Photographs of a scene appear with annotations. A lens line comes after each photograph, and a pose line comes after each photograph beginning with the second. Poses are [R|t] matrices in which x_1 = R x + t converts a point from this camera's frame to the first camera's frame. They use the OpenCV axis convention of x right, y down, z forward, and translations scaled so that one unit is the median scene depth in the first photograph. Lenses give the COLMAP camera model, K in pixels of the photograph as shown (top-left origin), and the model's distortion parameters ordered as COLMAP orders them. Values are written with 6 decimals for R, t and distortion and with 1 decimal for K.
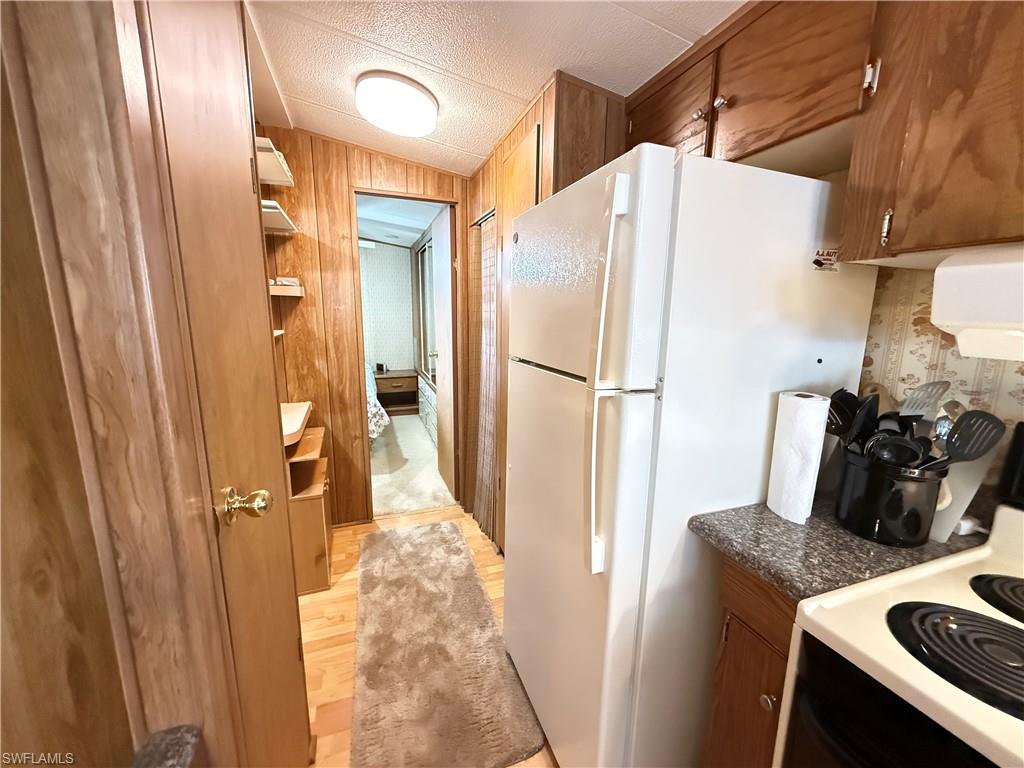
lens RADIAL K [[407.6, 0, 509.5], [0, 407.6, 385.5], [0, 0, 1]] dist [-0.000147, -0.000419]
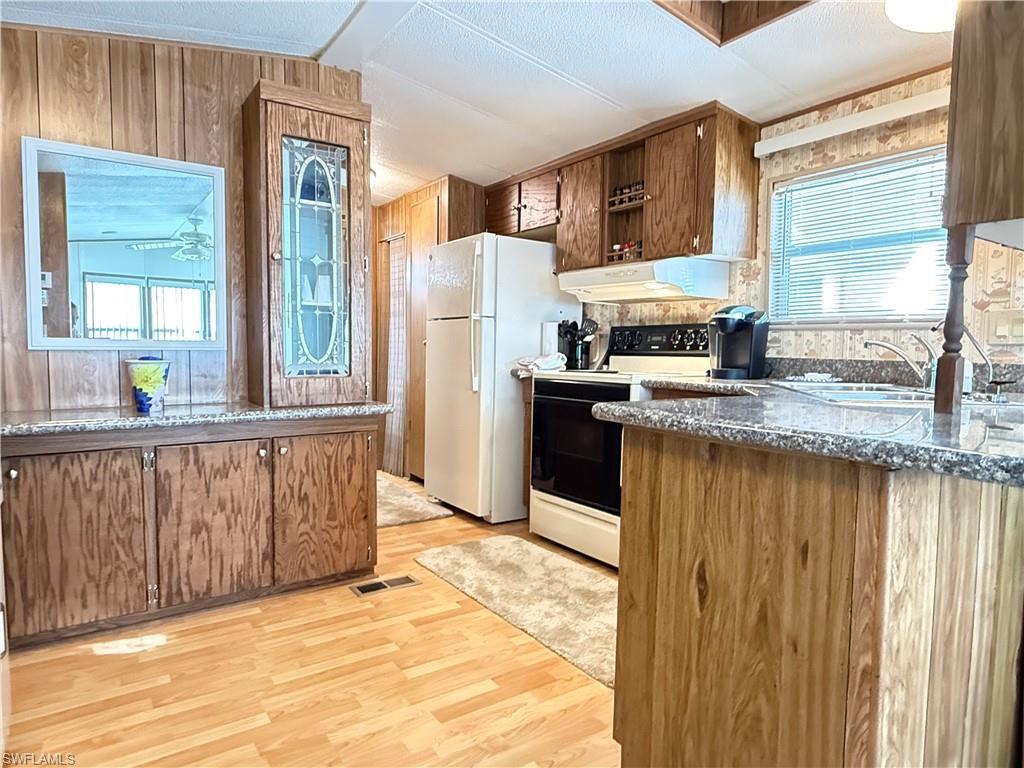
lens RADIAL K [[619.4, 0, 510.1], [0, 619.4, 381.8], [0, 0, 1]] dist [0.002310, -0.001906]
pose [[0.968454, -0.010672, 0.248965, -0.537871], [0.040676, 0.992453, -0.115681, 0.875276], [-0.245852, 0.122159, 0.961579, -2.786948]]
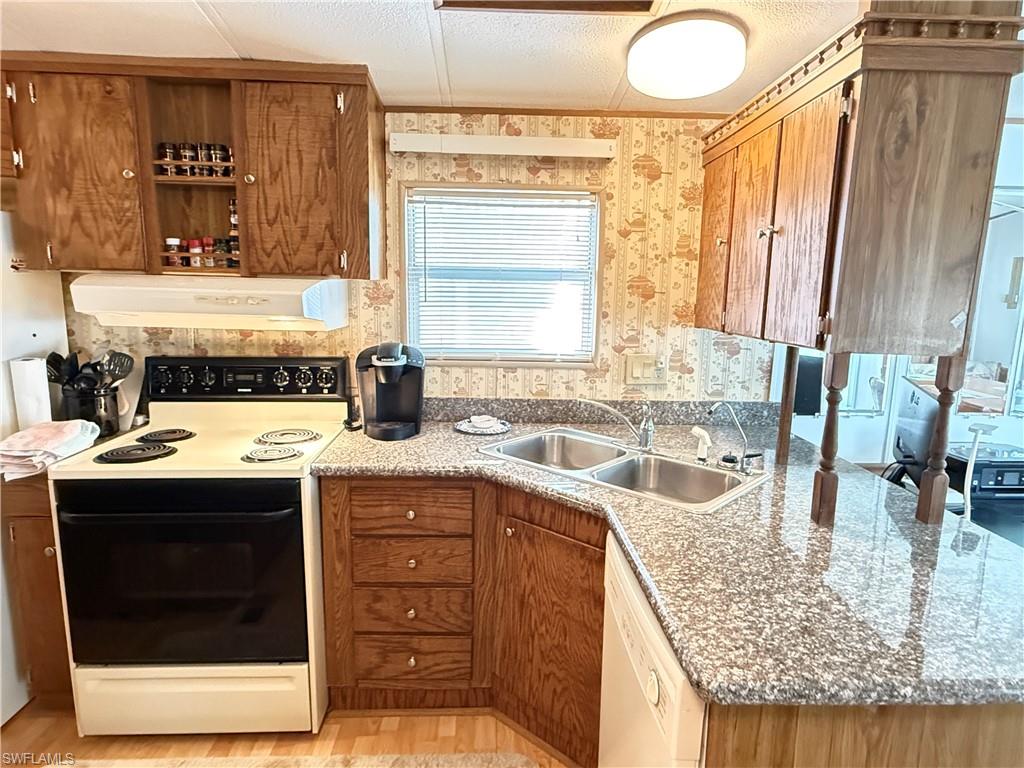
lens RADIAL K [[619.4, 0, 507.0], [0, 619.4, 386.8], [0, 0, 1]] dist [0.002310, -0.001906]
pose [[0.306617, -0.168365, 0.936824, -0.864029], [0.158666, 0.979502, 0.124104, 0.119691], [-0.938515, 0.110590, 0.327045, -1.354026]]
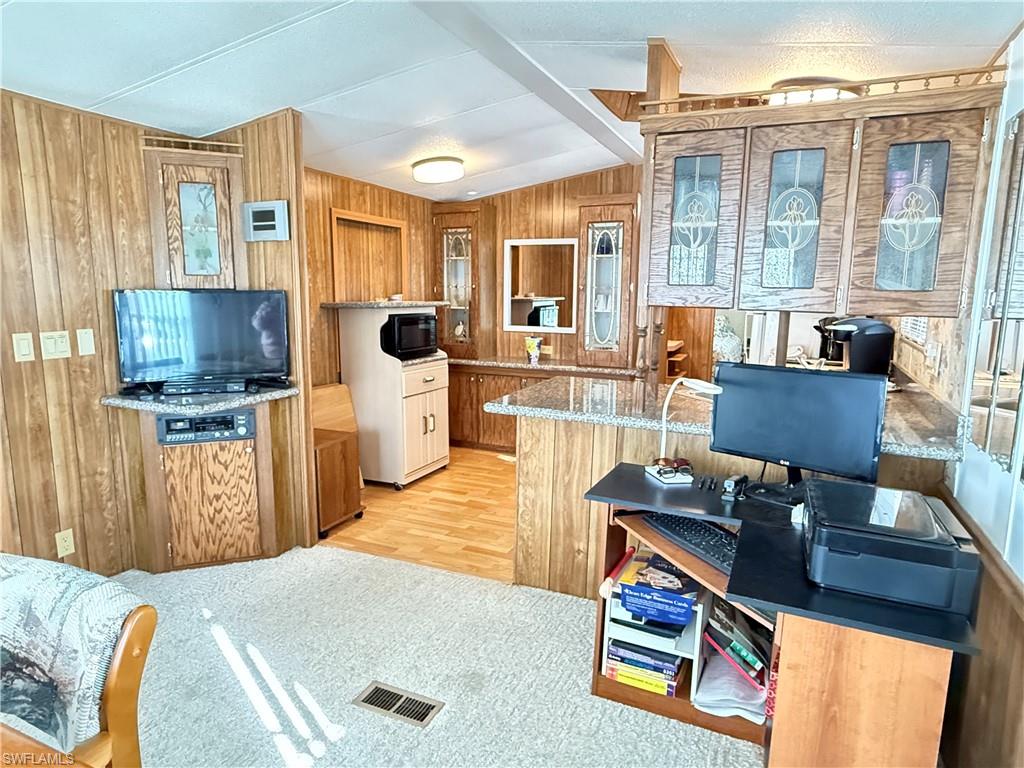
lens RADIAL K [[619.4, 0, 506.4], [0, 619.4, 384.7], [0, 0, 1]] dist [0.002310, -0.001906]
pose [[0.714034, 0.107290, -0.691842, 2.414975], [-0.130985, 0.991211, 0.018529, 0.777085], [0.687749, 0.077391, 0.721812, -4.151945]]
